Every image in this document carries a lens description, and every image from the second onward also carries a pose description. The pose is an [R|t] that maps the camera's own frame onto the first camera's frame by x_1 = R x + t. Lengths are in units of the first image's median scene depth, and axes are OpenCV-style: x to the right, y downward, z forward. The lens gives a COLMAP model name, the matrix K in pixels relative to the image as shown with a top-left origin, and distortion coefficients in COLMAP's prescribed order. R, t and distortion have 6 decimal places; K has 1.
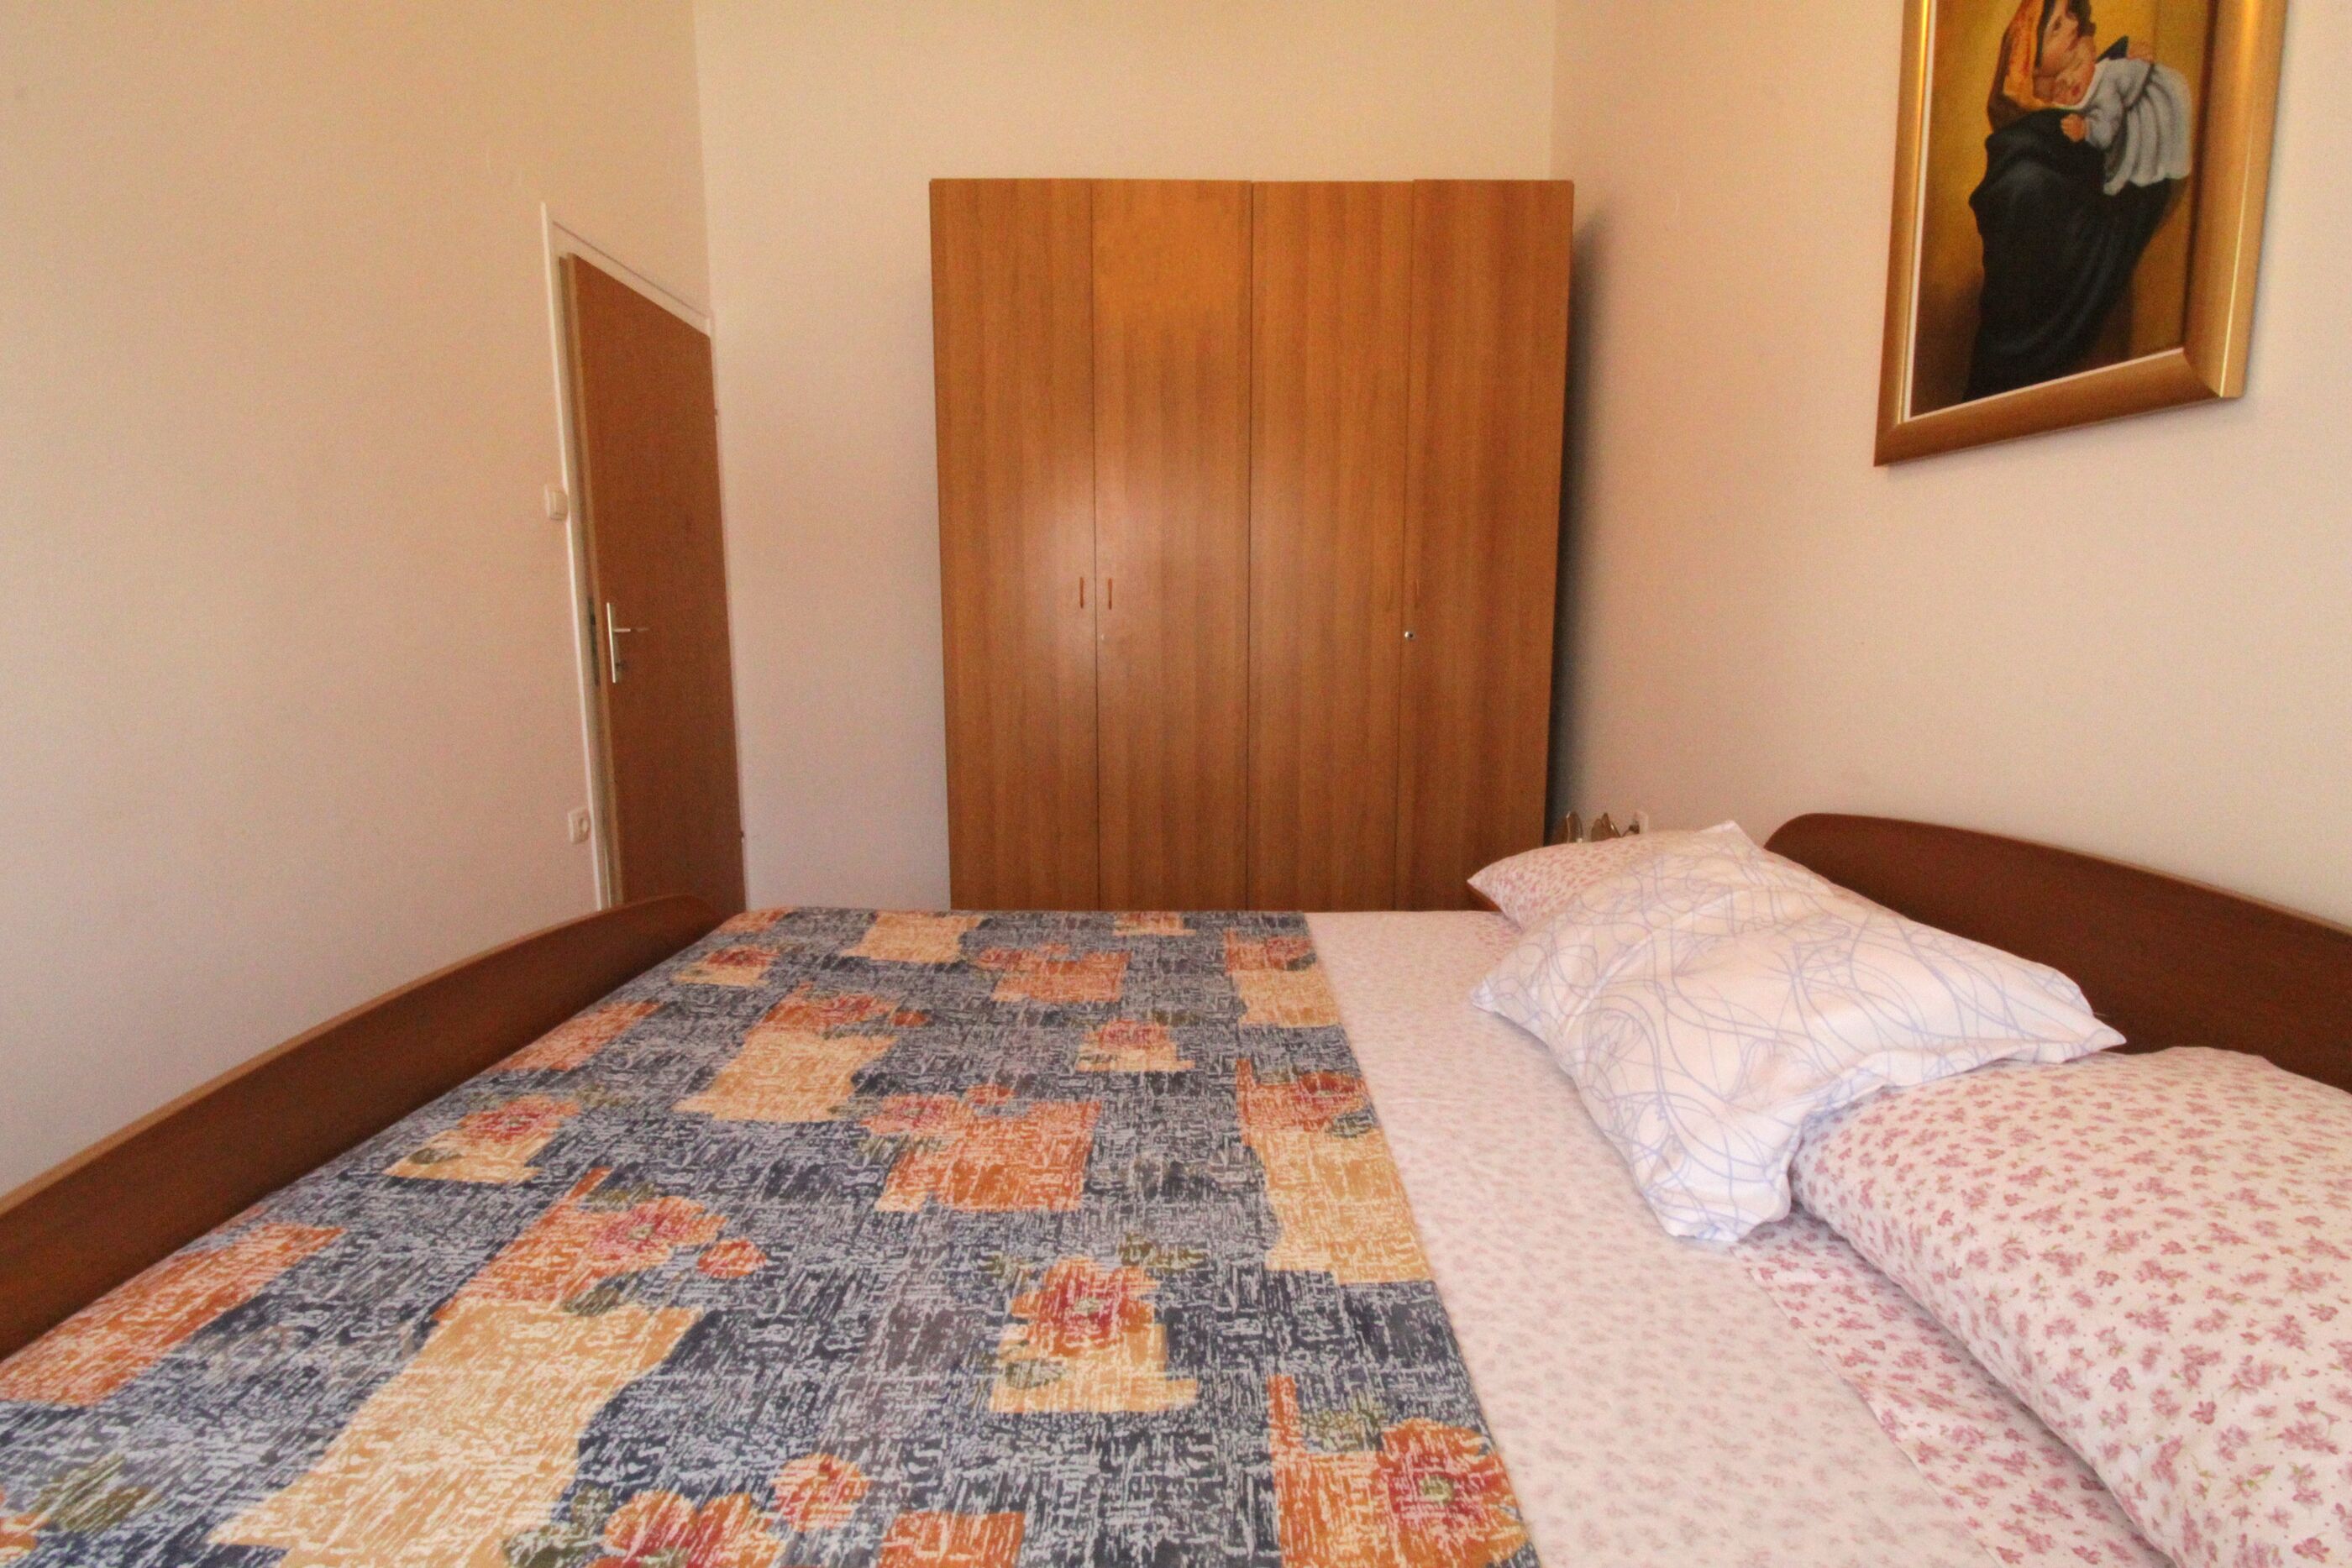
lens RADIAL K [[1094.0, 0, 1196.9], [0, 1094.0, 779.3], [0, 0, 1]] dist [0.000955, -0.012812]
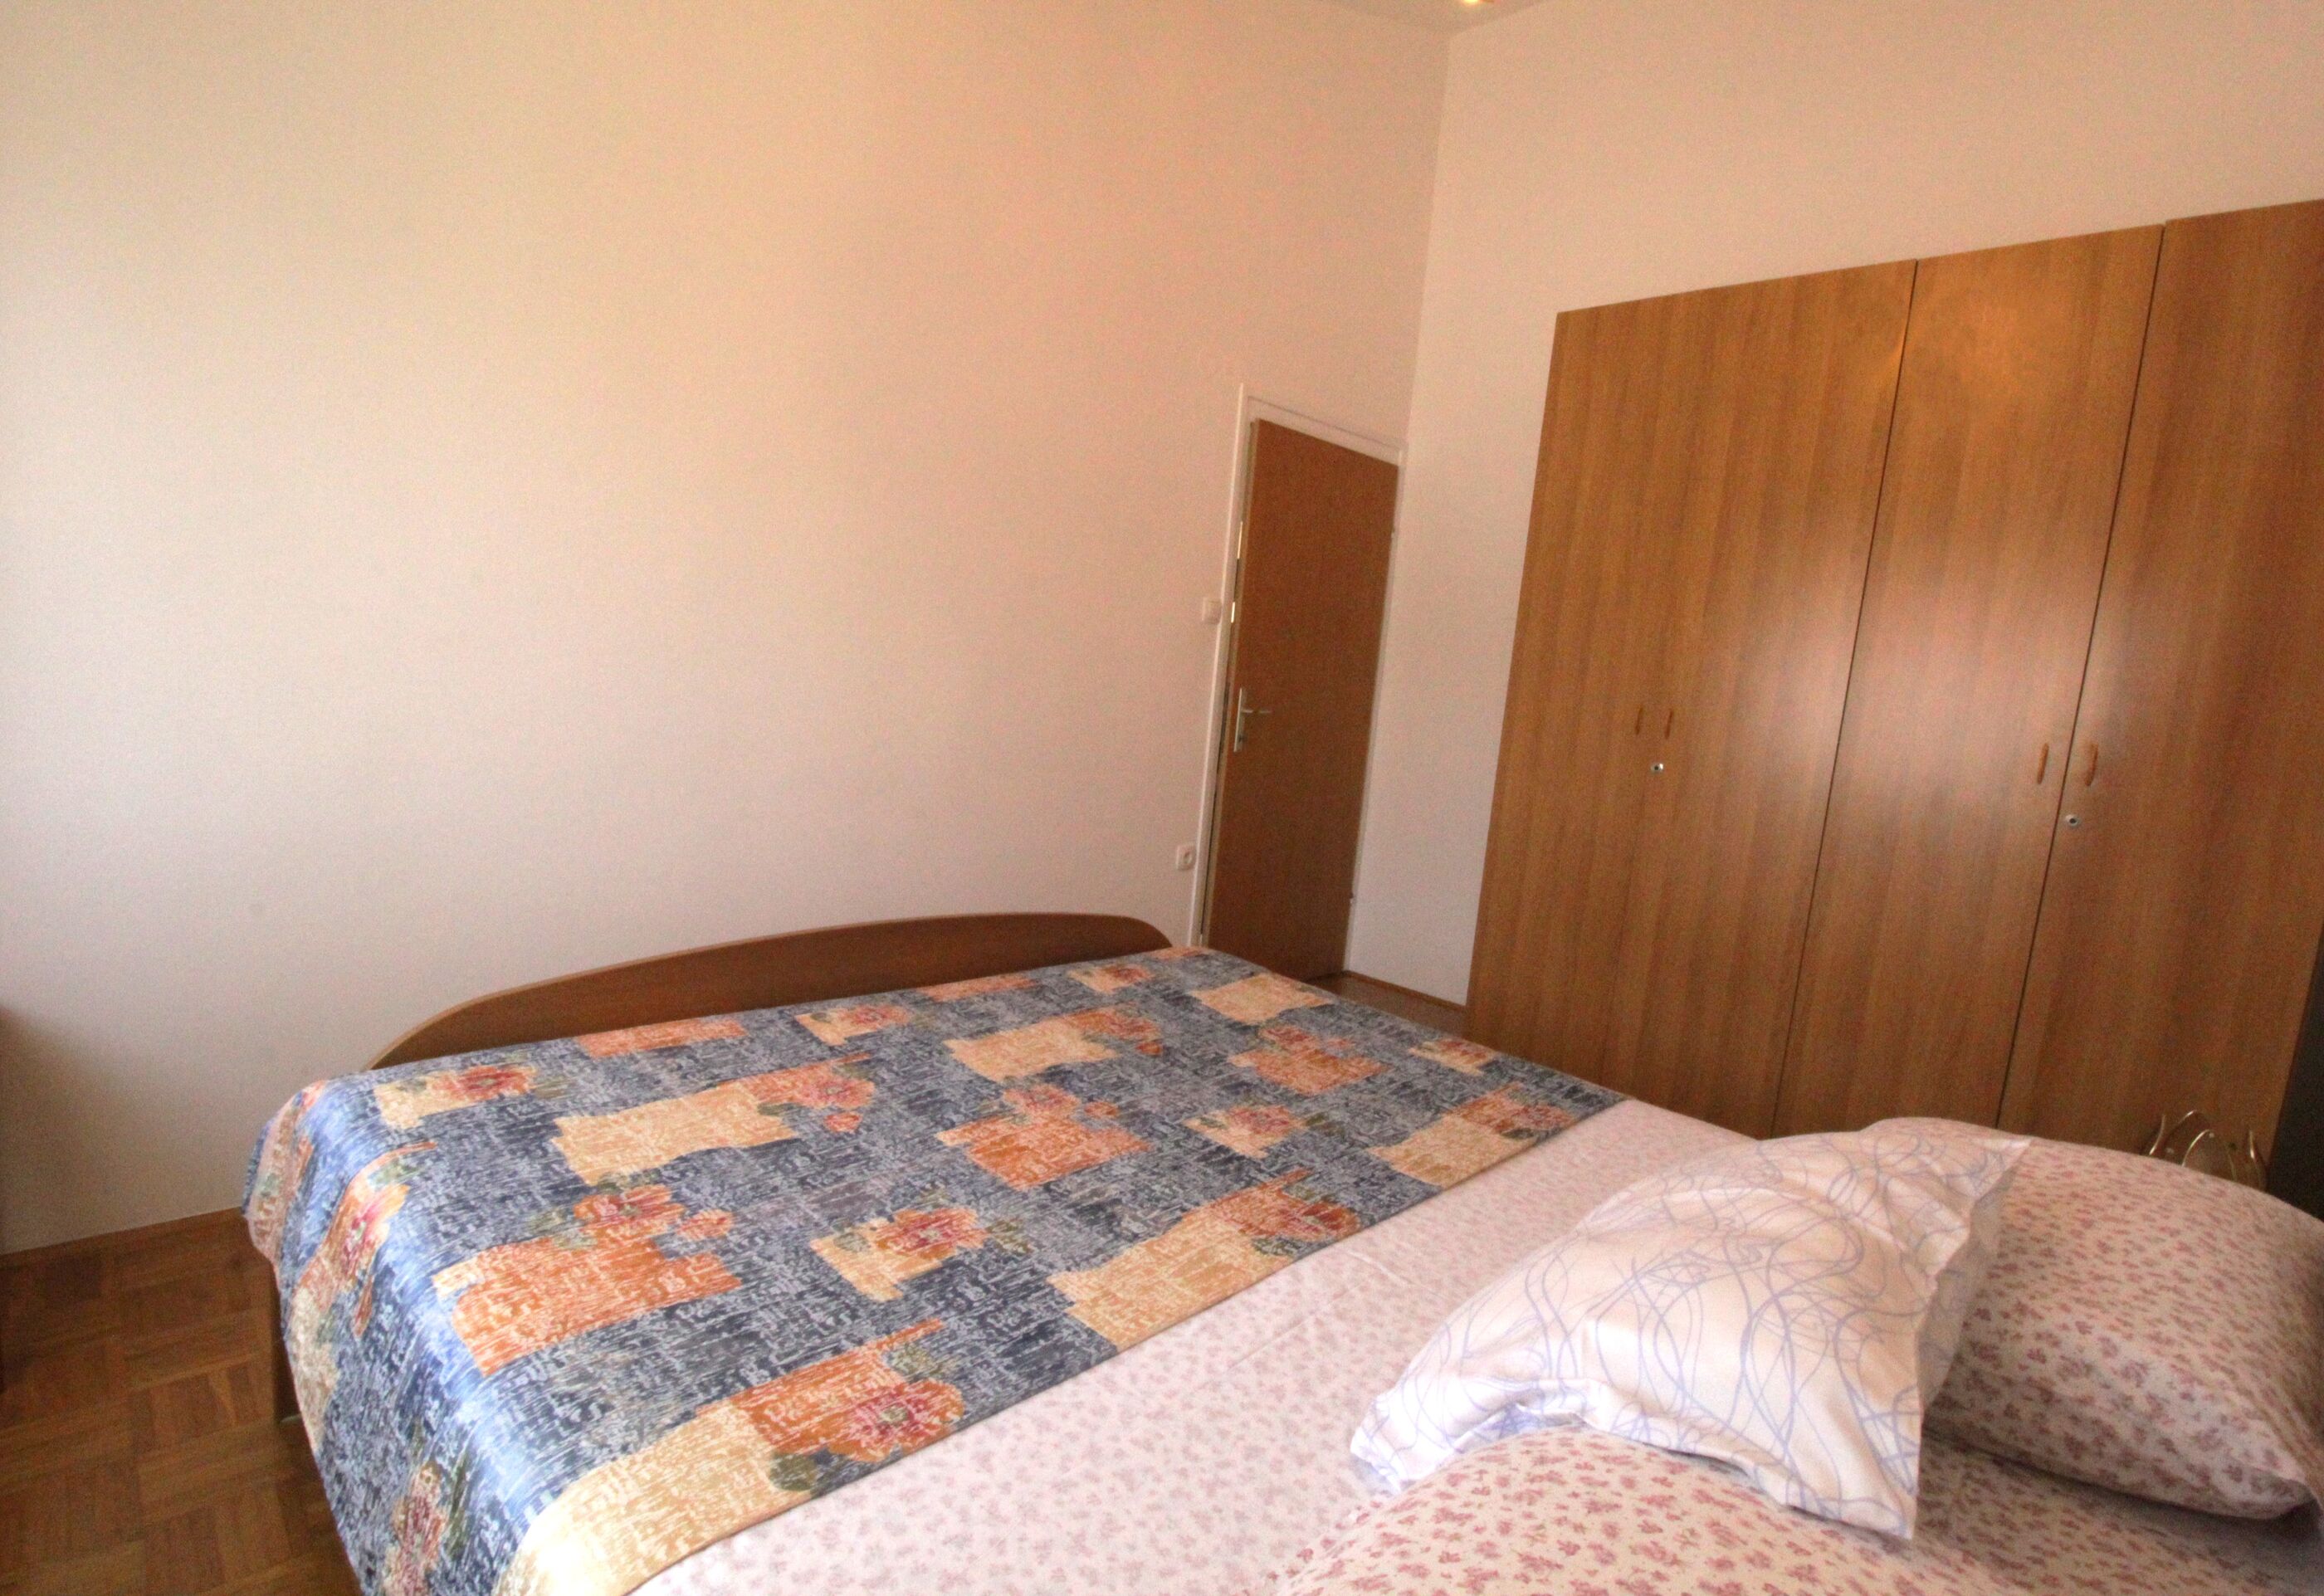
lens RADIAL K [[1120.7, 0, 1162.0], [0, 1120.7, 798.0], [0, 0, 1]] dist [-0.000280, -0.000276]
pose [[0.692549, 0.152529, -0.705061, 0.728891], [-0.191151, 0.981254, 0.024520, -0.115423], [0.695584, 0.117792, 0.708723, 0.079310]]
